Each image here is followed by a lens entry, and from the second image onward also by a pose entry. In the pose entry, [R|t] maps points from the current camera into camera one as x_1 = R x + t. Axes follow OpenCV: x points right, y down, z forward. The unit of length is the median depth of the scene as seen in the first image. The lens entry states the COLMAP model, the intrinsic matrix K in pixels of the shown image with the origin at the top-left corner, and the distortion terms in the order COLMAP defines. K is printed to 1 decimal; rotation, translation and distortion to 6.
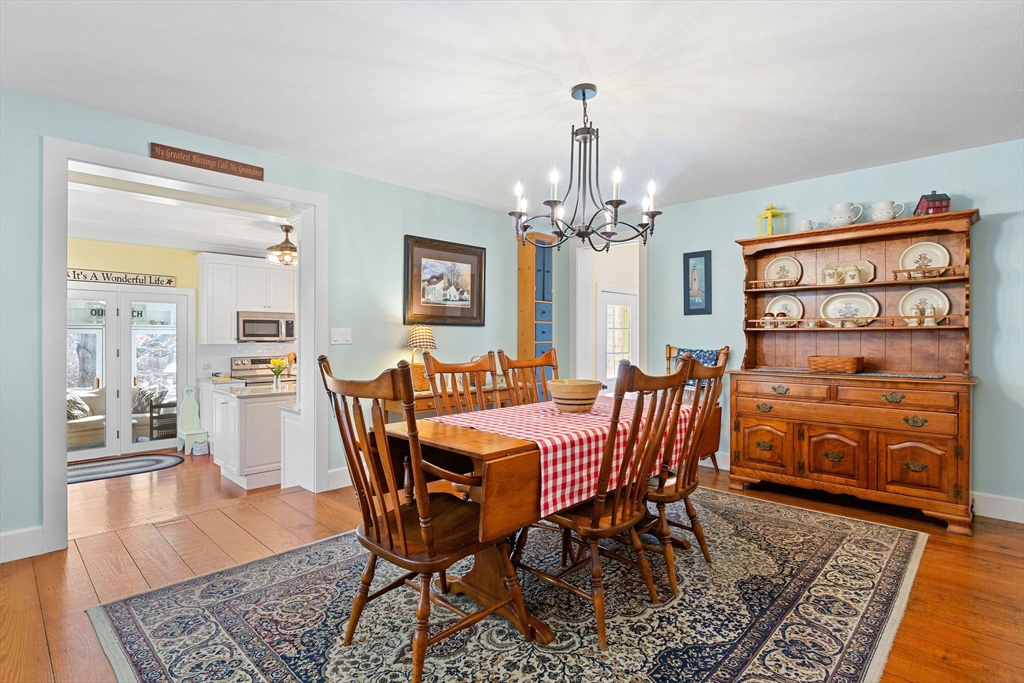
lens RADIAL K [[505.3, 0, 510.7], [0, 505.3, 339.5], [0, 0, 1]] dist [-0.004850, -0.001506]
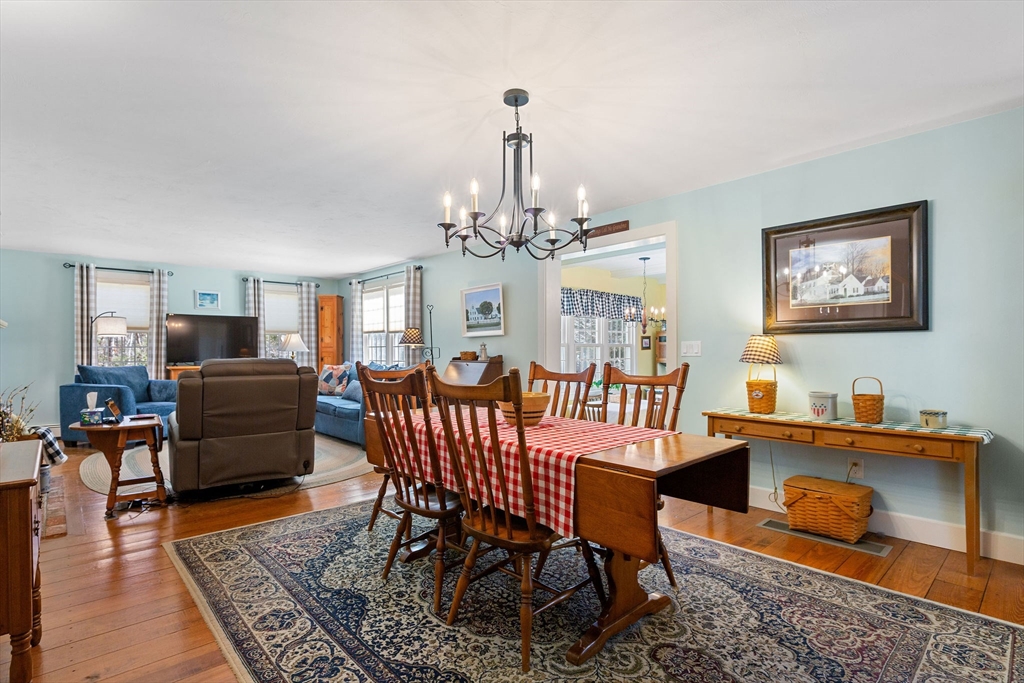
lens RADIAL K [[505.3, 0, 506.6], [0, 505.3, 349.7], [0, 0, 1]] dist [-0.004850, -0.001506]
pose [[-0.065041, -0.005004, -0.997870, 0.453140], [-0.001208, 0.999987, -0.004936, 0.000712], [0.997882, 0.000884, -0.065046, 0.421029]]
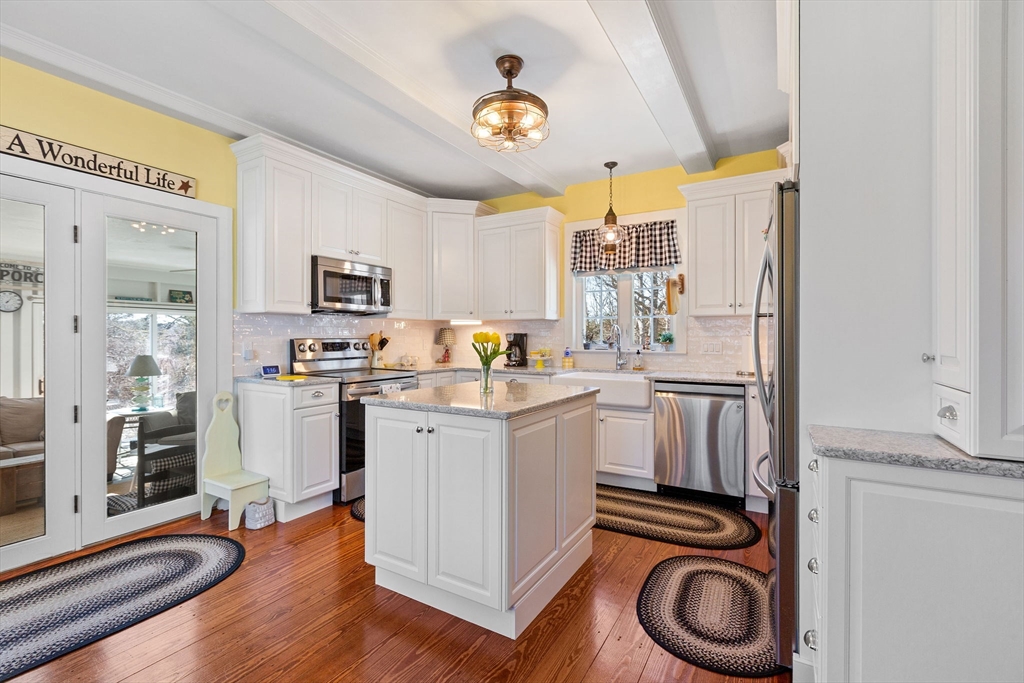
lens RADIAL K [[458.7, 0, 506.5], [0, 458.7, 338.8], [0, 0, 1]] dist [-0.001042, 0.000591]
pose [[0.975179, -0.003824, 0.221387, -0.508339], [0.004064, 0.999992, -0.000628, 0.043292], [-0.221382, 0.001513, 0.975186, 0.526158]]
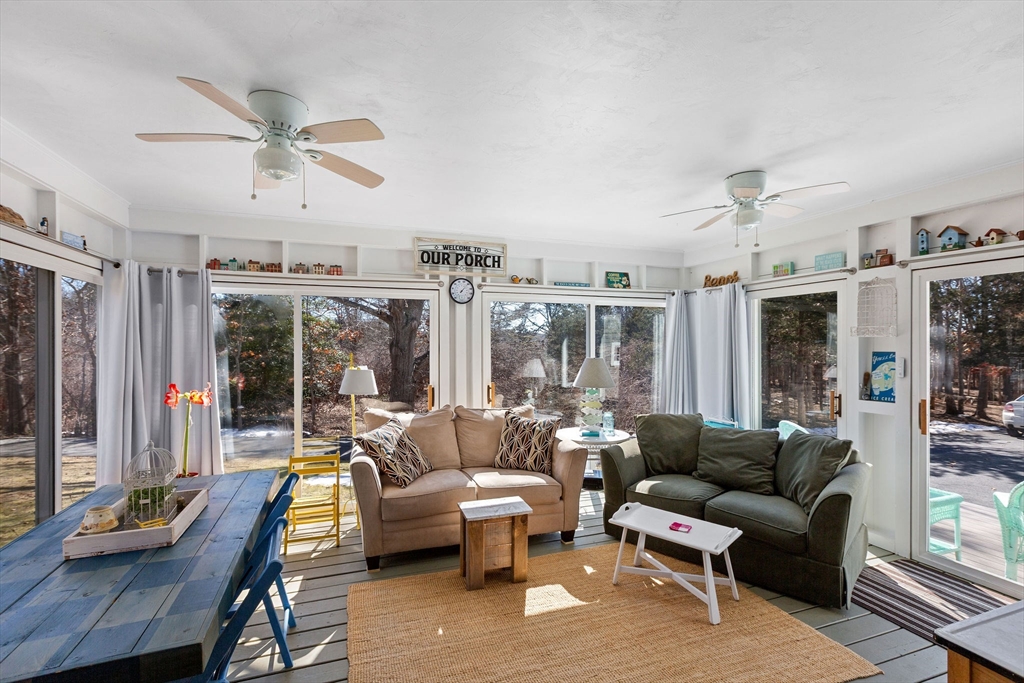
lens RADIAL K [[458.7, 0, 500.8], [0, 458.7, 344.8], [0, 0, 1]] dist [-0.001042, 0.000591]
pose [[0.893999, -0.004926, -0.448042, -0.858883], [0.003420, 0.999985, -0.004171, 0.056870], [0.448056, 0.002197, 0.894003, 0.962608]]
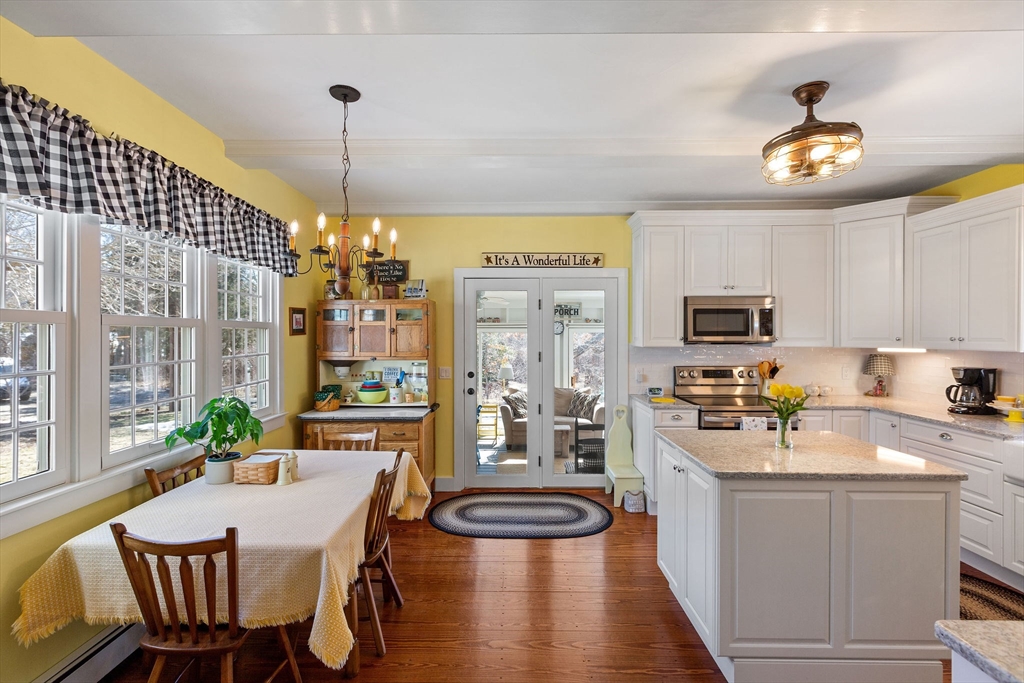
lens RADIAL K [[458.7, 0, 504.7], [0, 458.7, 341.0], [0, 0, 1]] dist [-0.001042, 0.000591]
pose [[0.683151, 0.006151, -0.730251, -0.307390], [-0.000004, 0.999965, 0.008419, -0.003824], [0.730277, -0.005748, 0.683127, 0.489177]]
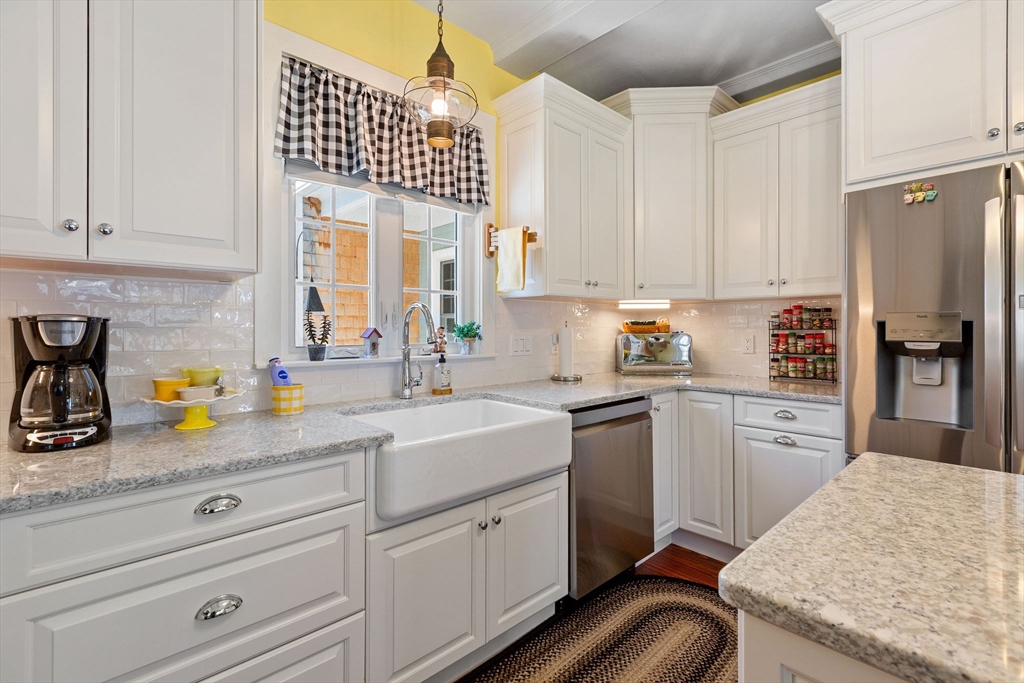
lens RADIAL K [[458.7, 0, 514.2], [0, 458.7, 329.1], [0, 0, 1]] dist [-0.001042, 0.000591]
pose [[0.054551, -0.003800, 0.998504, -0.511608], [0.006458, 0.999973, 0.003453, 0.039727], [-0.998490, 0.006260, 0.054574, 1.086927]]
